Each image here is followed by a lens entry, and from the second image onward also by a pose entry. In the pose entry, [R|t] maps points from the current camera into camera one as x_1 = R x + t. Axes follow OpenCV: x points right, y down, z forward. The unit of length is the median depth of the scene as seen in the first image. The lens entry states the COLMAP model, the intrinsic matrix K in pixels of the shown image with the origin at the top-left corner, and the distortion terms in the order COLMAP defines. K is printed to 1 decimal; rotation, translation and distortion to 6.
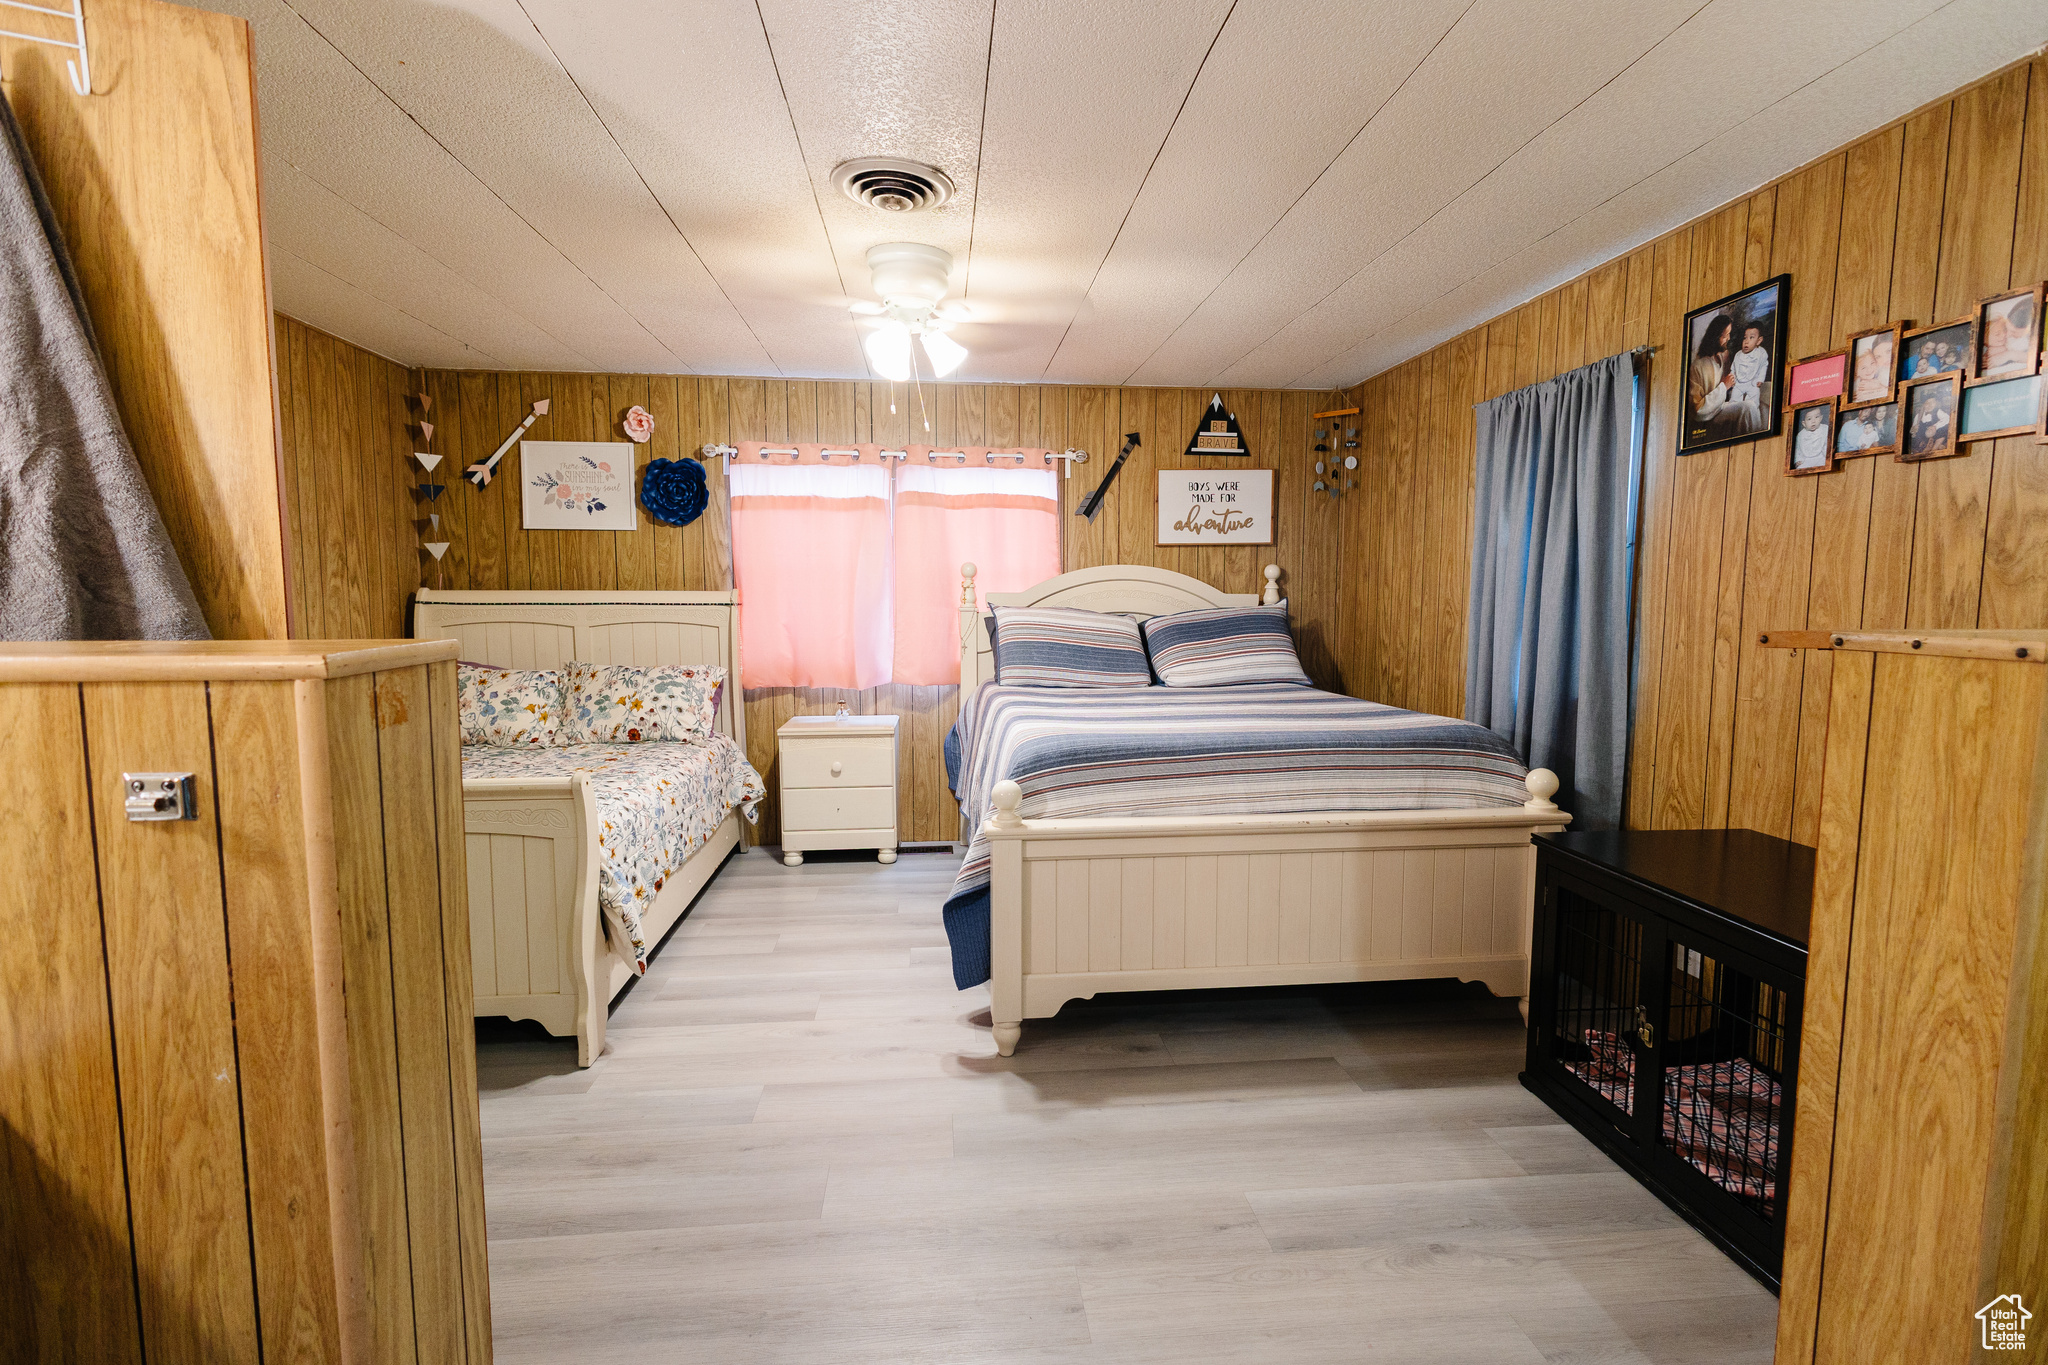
lens RADIAL K [[946.4, 0, 1015.1], [0, 946.4, 679.6], [0, 0, 1]] dist [0.015387, -0.005273]
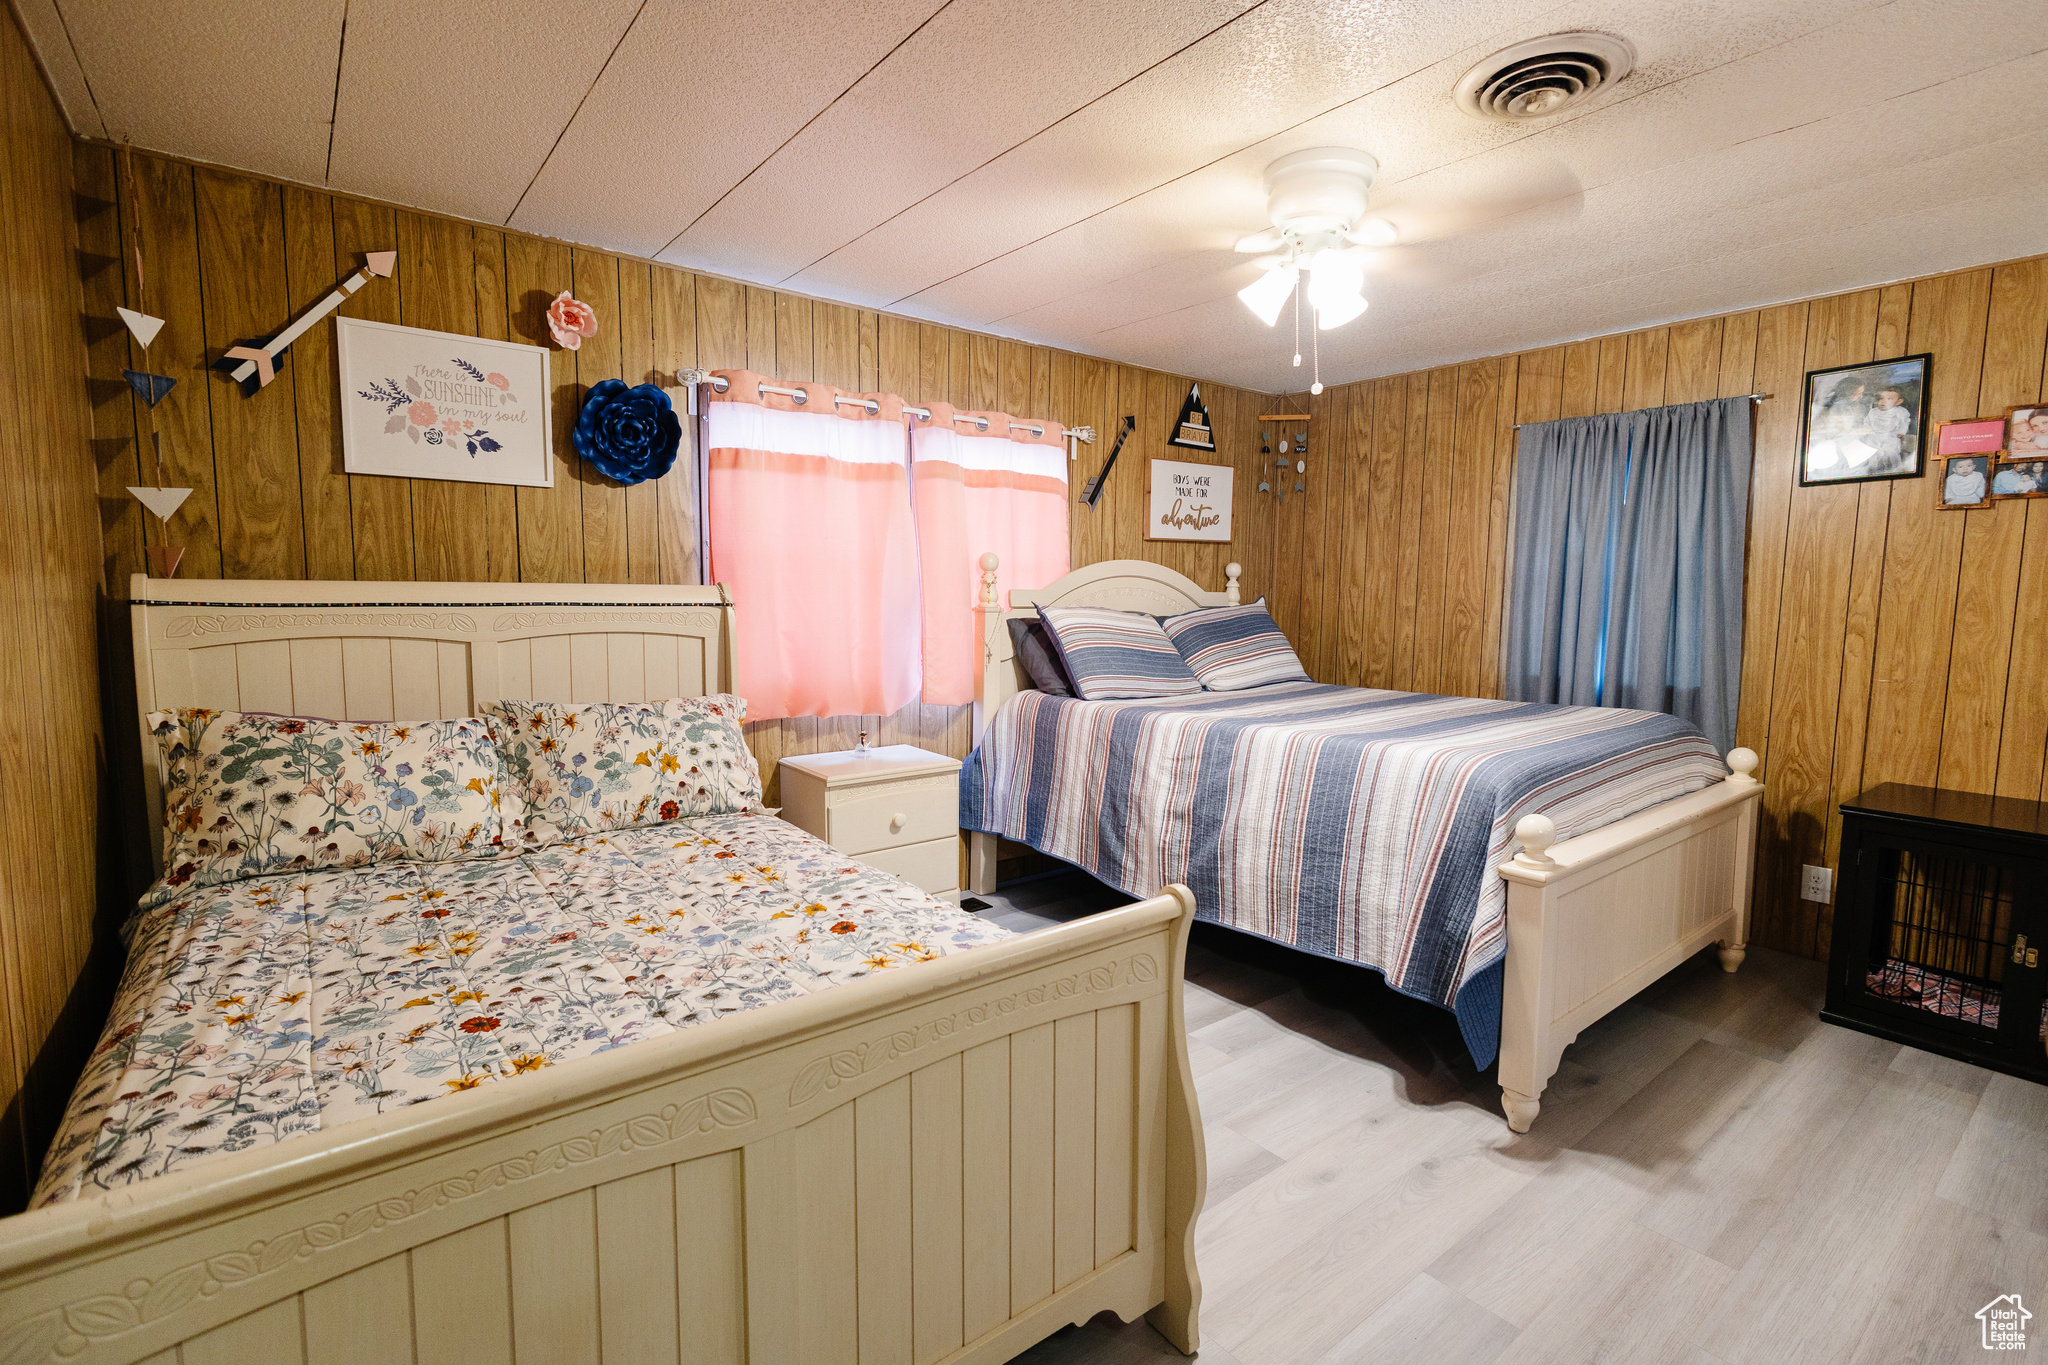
lens RADIAL K [[946.4, 0, 1015.1], [0, 946.4, 679.6], [0, 0, 1]] dist [0.015387, -0.005273]
pose [[0.838096, -0.045816, 0.543596, -0.497661], [0.040549, 0.998942, 0.021676, -0.030985], [-0.544014, 0.003875, 0.839067, 0.304163]]
